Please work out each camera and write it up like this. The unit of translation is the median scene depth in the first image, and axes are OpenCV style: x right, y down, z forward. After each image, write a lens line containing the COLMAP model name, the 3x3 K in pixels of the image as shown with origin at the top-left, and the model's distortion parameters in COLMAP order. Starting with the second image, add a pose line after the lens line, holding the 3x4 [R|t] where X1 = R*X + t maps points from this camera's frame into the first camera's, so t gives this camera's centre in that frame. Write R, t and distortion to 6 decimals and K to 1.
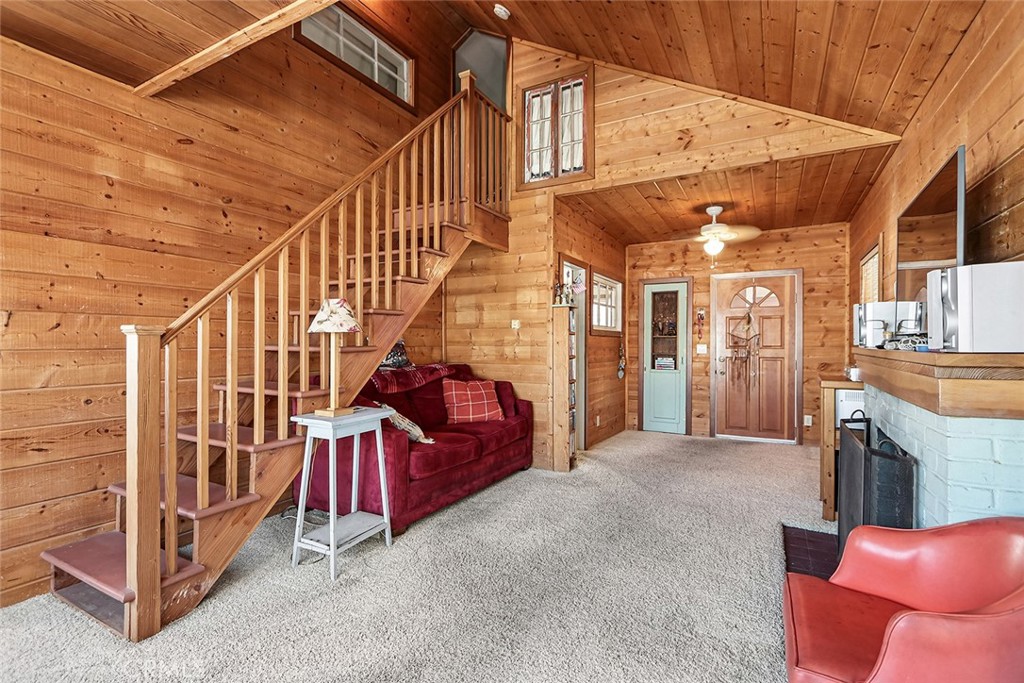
lens RADIAL K [[469.2, 0, 490.8], [0, 469.2, 346.3], [0, 0, 1]] dist [0.002090, -0.002978]
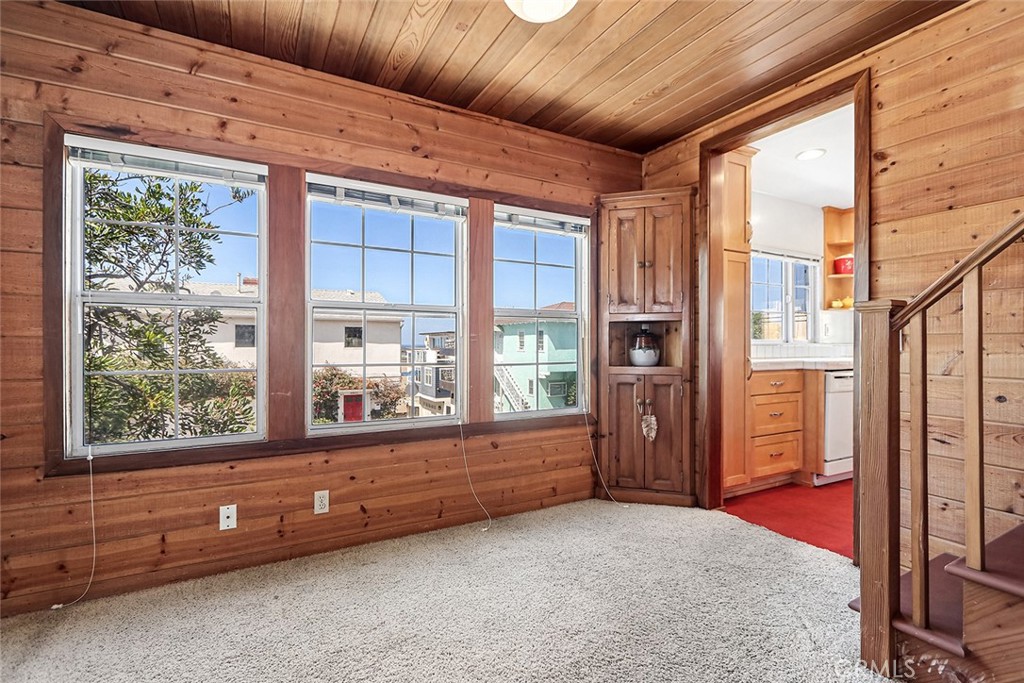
lens RADIAL K [[469.2, 0, 505.3], [0, 469.2, 343.0], [0, 0, 1]] dist [0.002090, -0.002978]
pose [[-0.516221, -0.002345, -0.856452, 0.142076], [-0.010372, 0.999940, 0.003514, 0.014980], [0.856393, 0.010697, -0.516214, 0.363470]]
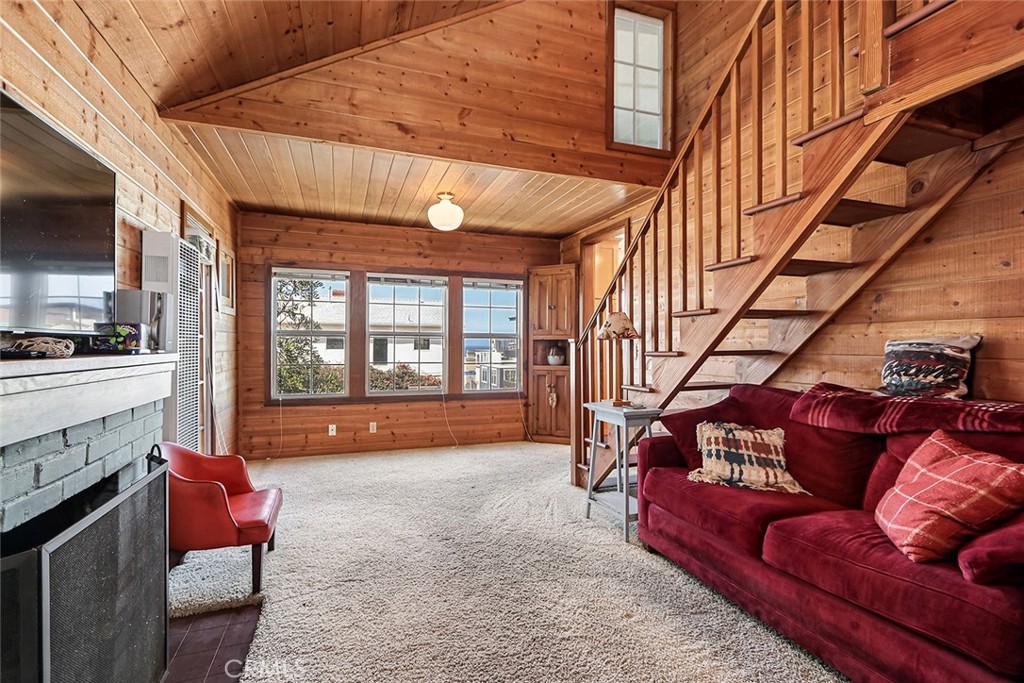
lens RADIAL K [[469.2, 0, 505.3], [0, 469.2, 342.2], [0, 0, 1]] dist [0.002090, -0.002978]
pose [[-0.640284, -0.008652, -0.768089, 0.467281], [-0.013975, 0.999902, 0.000387, -0.010638], [0.768011, 0.010982, -0.640343, 0.892450]]
